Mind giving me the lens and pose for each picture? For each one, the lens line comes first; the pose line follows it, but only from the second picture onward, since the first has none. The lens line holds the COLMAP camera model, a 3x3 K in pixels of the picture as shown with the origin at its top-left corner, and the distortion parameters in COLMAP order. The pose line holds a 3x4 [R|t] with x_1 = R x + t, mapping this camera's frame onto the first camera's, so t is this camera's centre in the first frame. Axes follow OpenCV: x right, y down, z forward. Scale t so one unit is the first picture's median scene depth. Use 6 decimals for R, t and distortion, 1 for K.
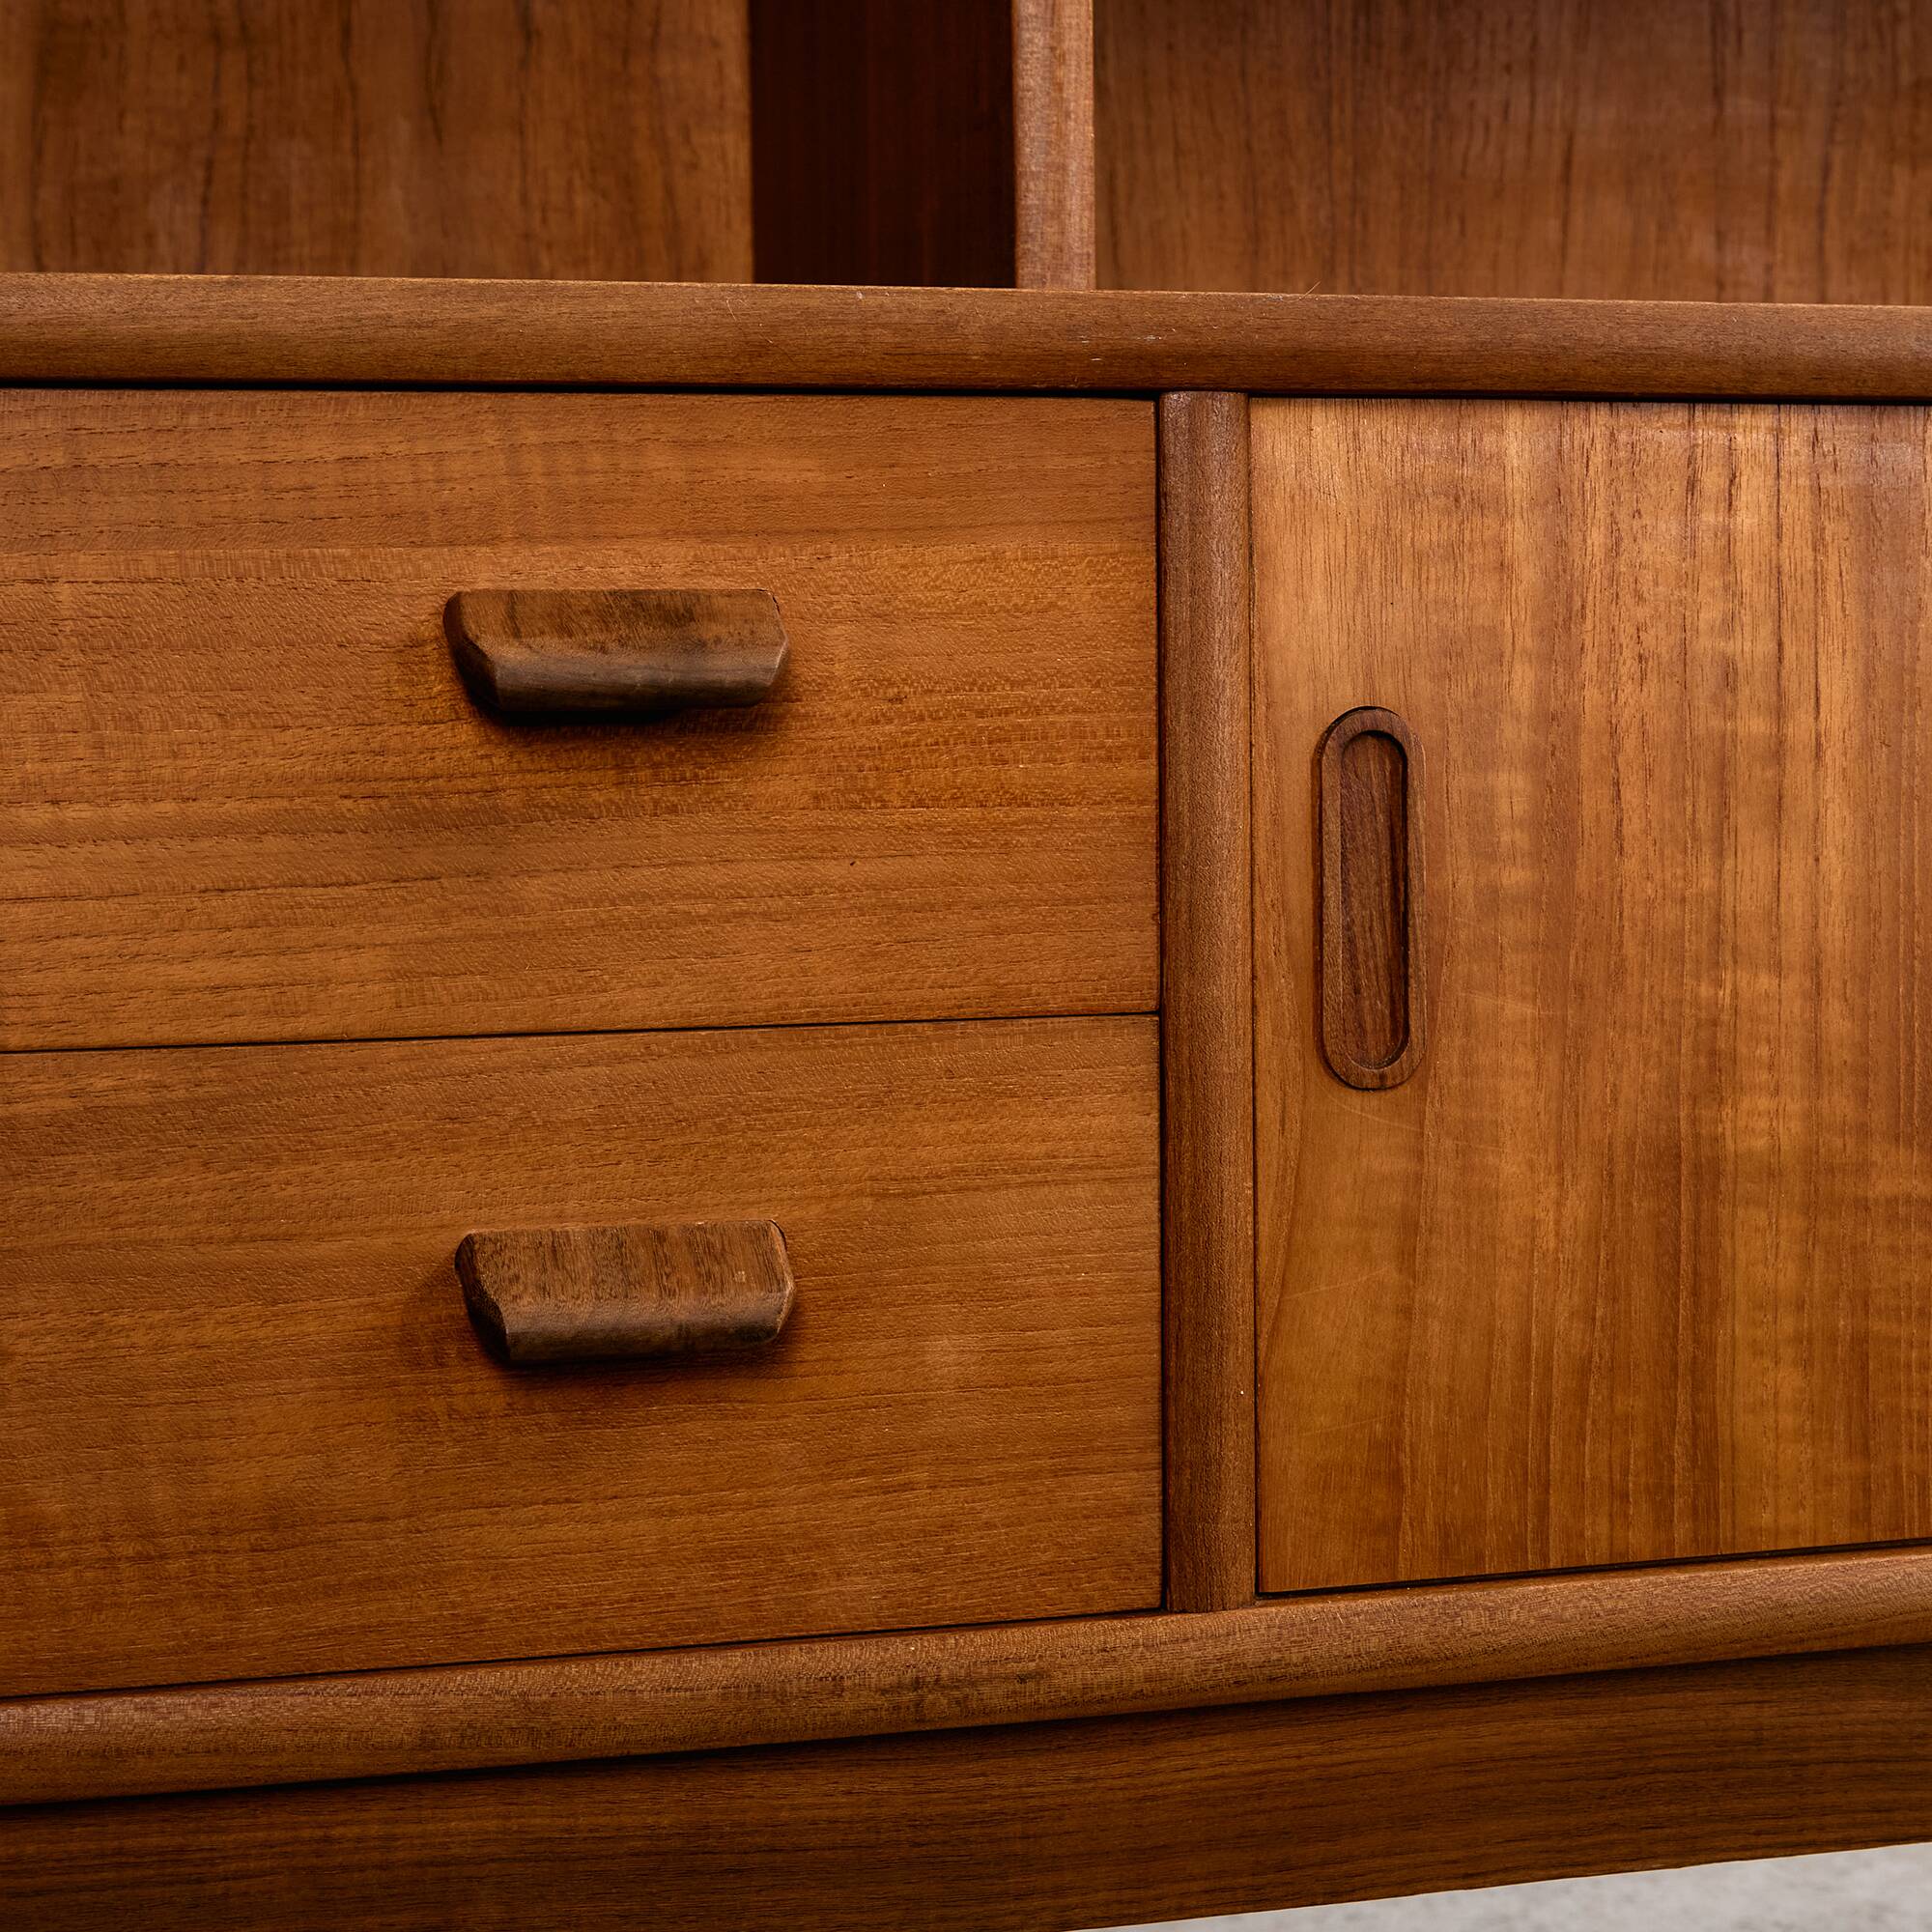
lens RADIAL K [[4011.2, 0, 962.9], [0, 4011.2, 981.2], [0, 0, 1]] dist [-0.089188, 0.000000]
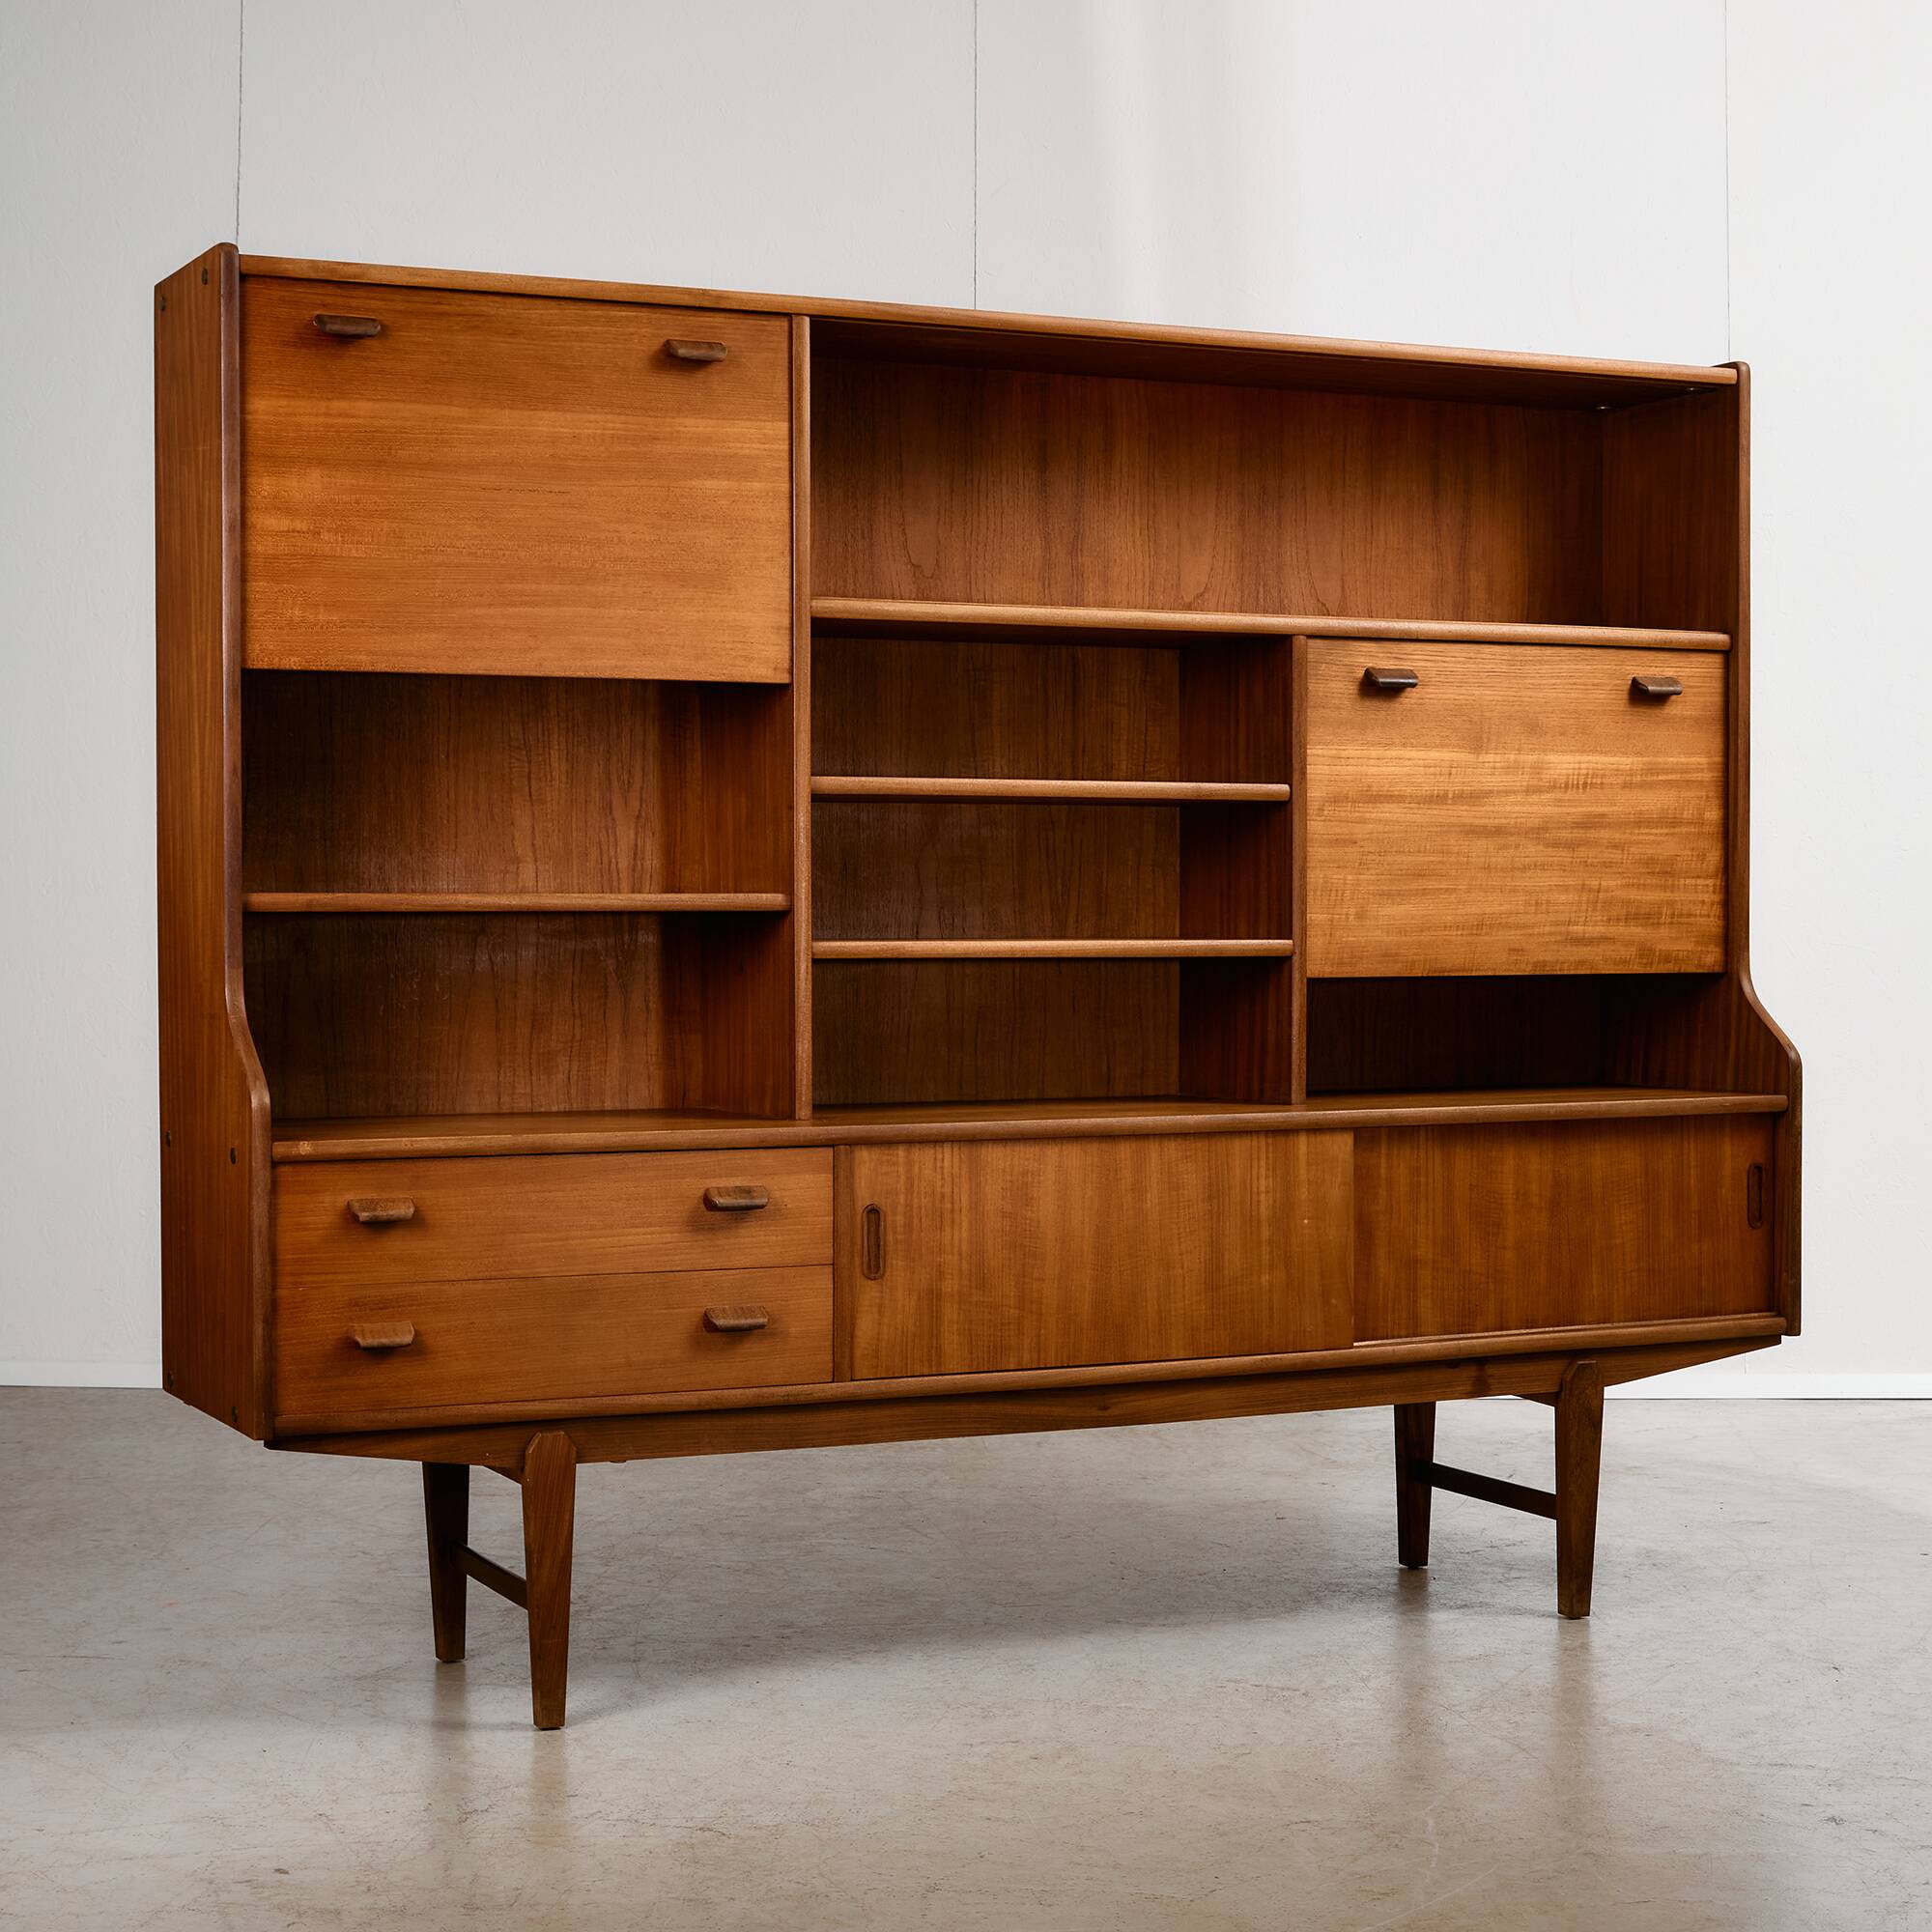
lens RADIAL K [[4011.2, 0, 985.3], [0, 4011.2, 882.1], [0, 0, 1]] dist [-0.089188, 0.000000]
pose [[0.983643, 0.010065, 0.179846, -0.679319], [0.002331, 0.997643, -0.068585, -0.127205], [-0.180113, 0.067882, 0.981301, -4.060425]]
